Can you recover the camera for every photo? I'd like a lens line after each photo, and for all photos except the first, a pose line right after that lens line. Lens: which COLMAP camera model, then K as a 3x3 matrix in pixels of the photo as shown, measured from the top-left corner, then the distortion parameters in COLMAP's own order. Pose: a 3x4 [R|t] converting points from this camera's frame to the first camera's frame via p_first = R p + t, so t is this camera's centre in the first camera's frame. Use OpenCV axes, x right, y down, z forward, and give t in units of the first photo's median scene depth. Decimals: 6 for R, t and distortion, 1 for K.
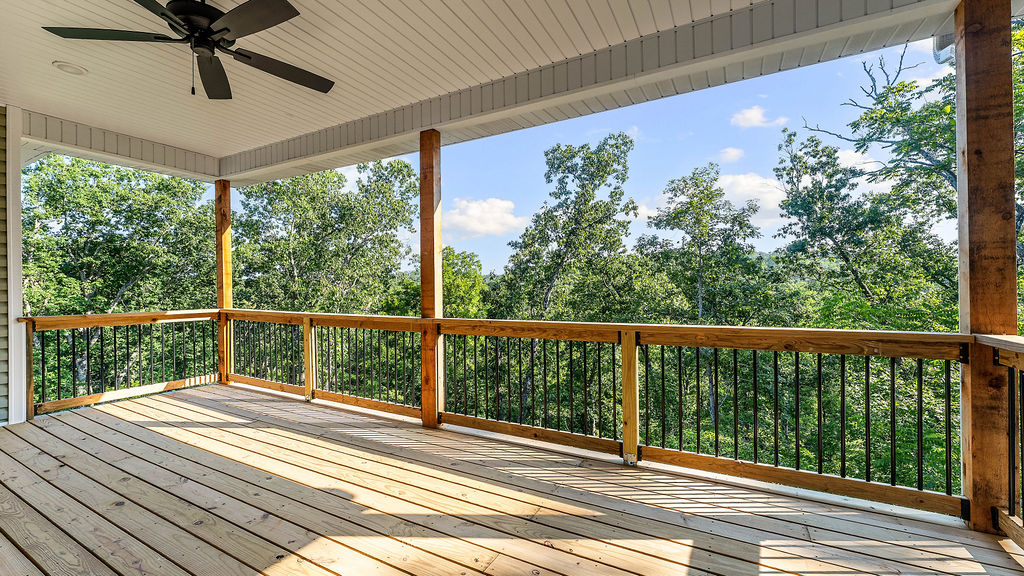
lens RADIAL K [[425.6, 0, 511.1], [0, 425.6, 284.7], [0, 0, 1]] dist [-0.001436, -0.000180]
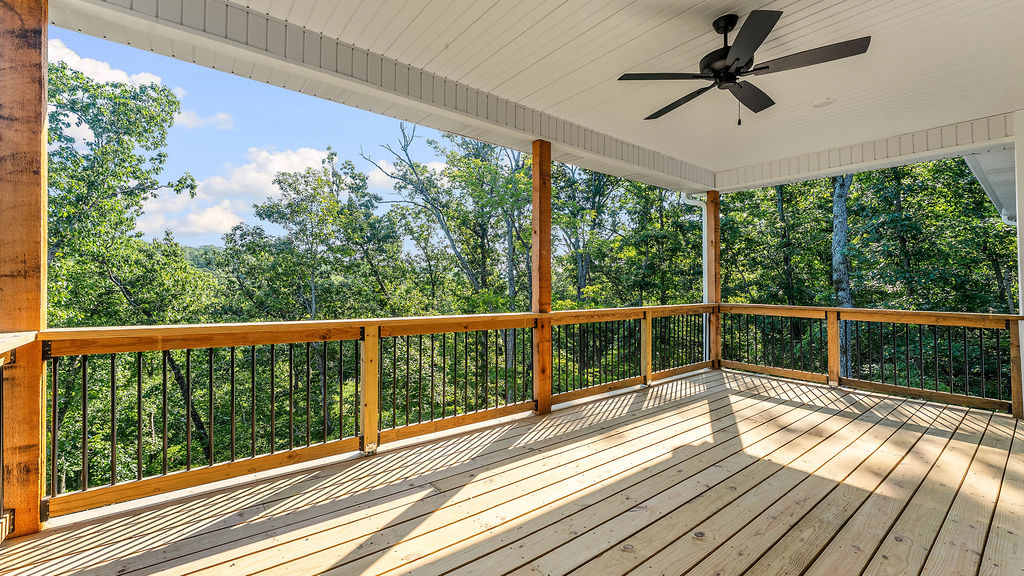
lens RADIAL K [[414.3, 0, 512.0], [0, 414.3, 288.0], [0, 0, 1]] dist [-0.013611, 0.000340]
pose [[0.386736, 0.006559, 0.922167, -0.197464], [-0.020746, 0.999784, 0.001589, 0.002510], [-0.921957, -0.019746, 0.386789, 0.111548]]
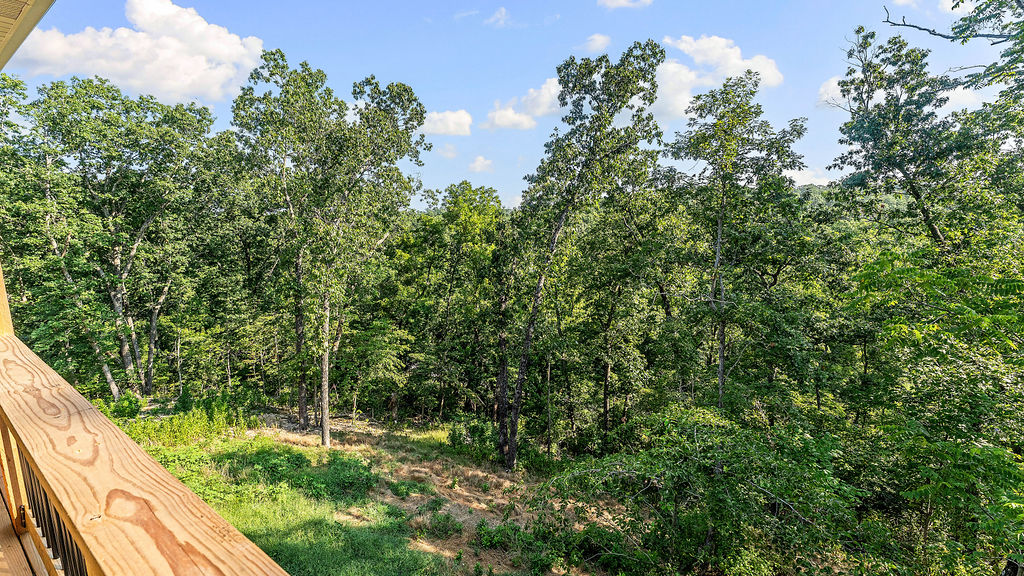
lens RADIAL K [[419.7, 0, 512.0], [0, 419.7, 288.0], [0, 0, 1]] dist [-0.001781, 0.000419]
pose [[0.995669, 0.019608, -0.090880, 0.077595], [-0.004751, 0.986959, 0.160902, -0.009273], [0.092850, -0.159774, 0.982777, 0.092510]]
